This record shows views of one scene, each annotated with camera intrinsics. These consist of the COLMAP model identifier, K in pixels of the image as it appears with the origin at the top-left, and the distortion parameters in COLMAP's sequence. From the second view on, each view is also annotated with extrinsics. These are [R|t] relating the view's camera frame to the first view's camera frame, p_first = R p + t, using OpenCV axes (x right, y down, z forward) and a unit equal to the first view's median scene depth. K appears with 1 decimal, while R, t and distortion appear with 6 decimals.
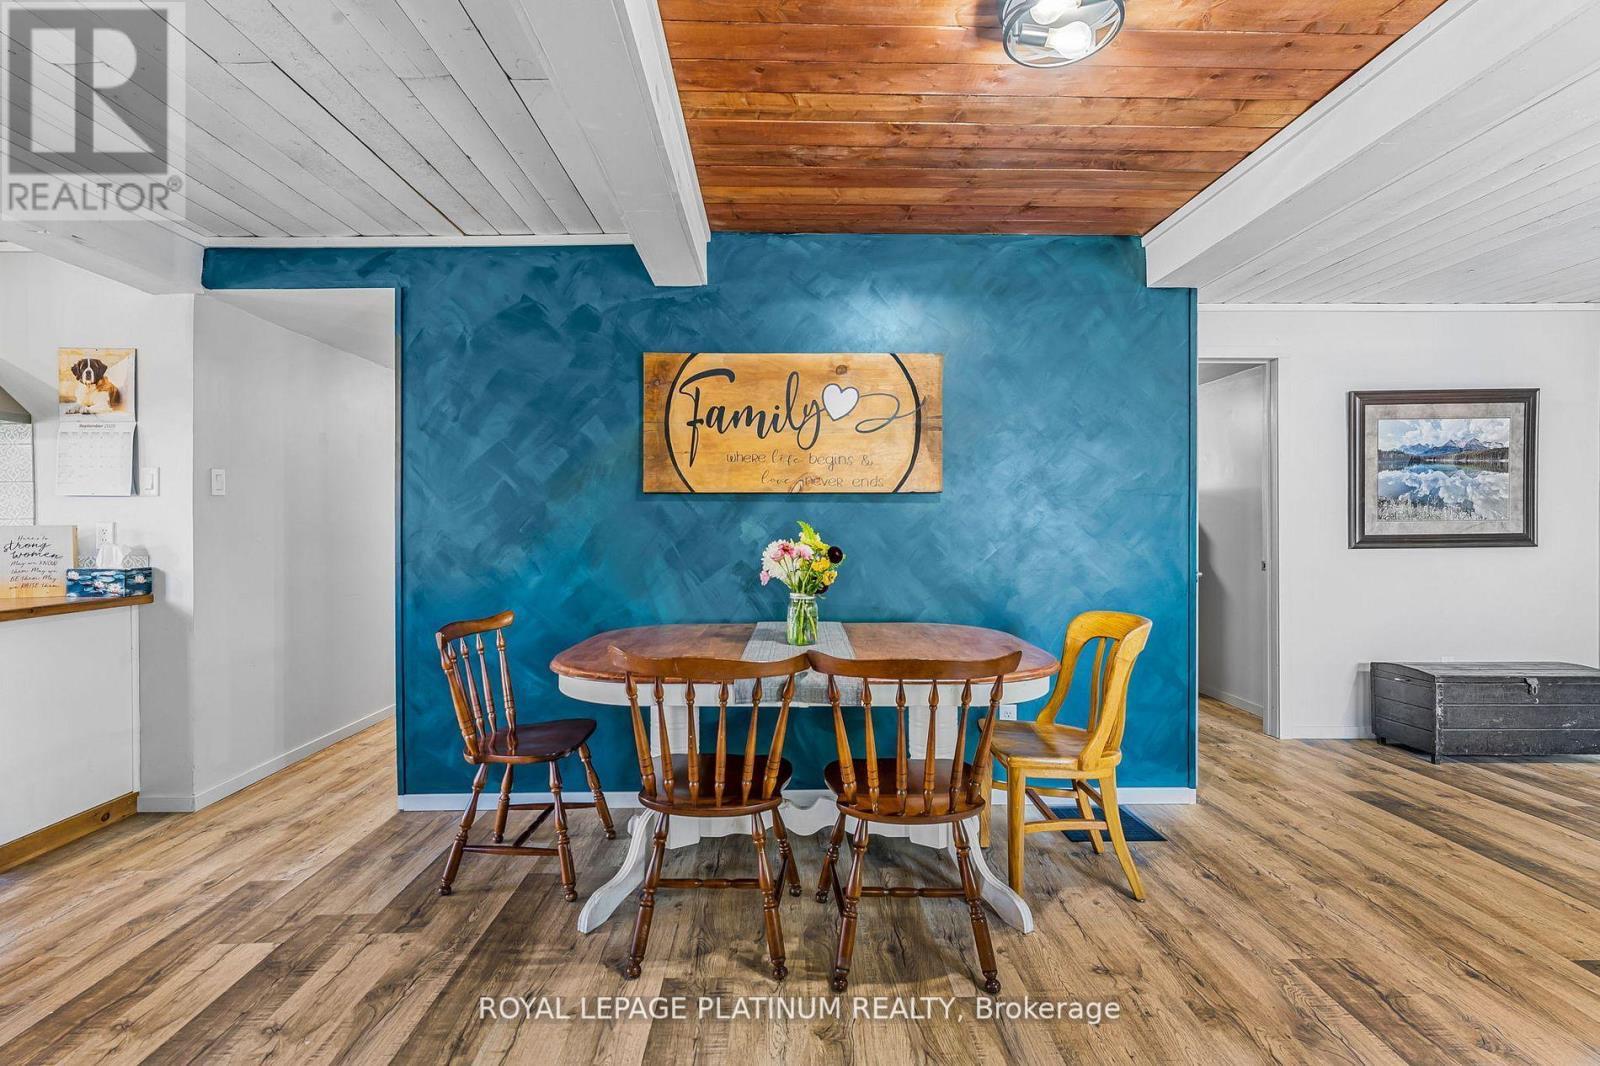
lens RADIAL K [[721.1, 0, 788.3], [0, 721.1, 530.3], [0, 0, 1]] dist [0.000867, -0.000188]
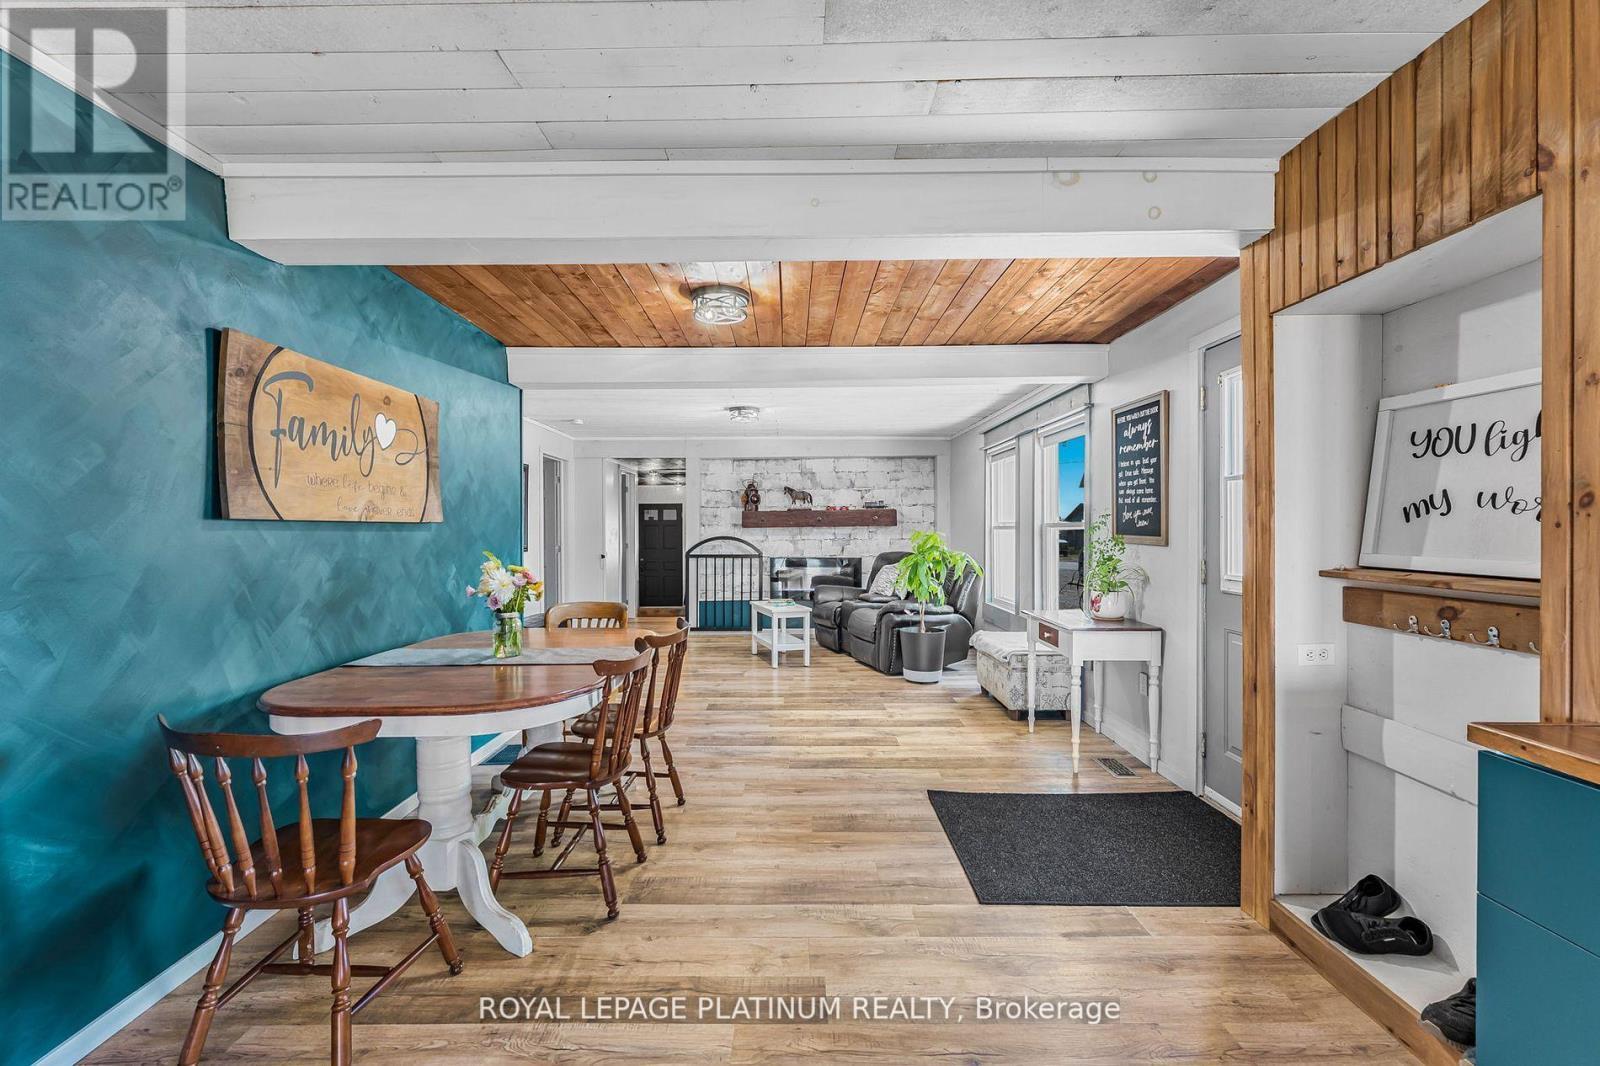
lens RADIAL K [[721.1, 0, 789.1], [0, 721.1, 532.8], [0, 0, 1]] dist [0.000867, -0.000188]
pose [[-0.010022, -0.007489, 0.999922, -0.936986], [0.006678, 0.999949, 0.007556, -0.040598], [-0.999927, 0.006753, -0.009971, 0.442959]]
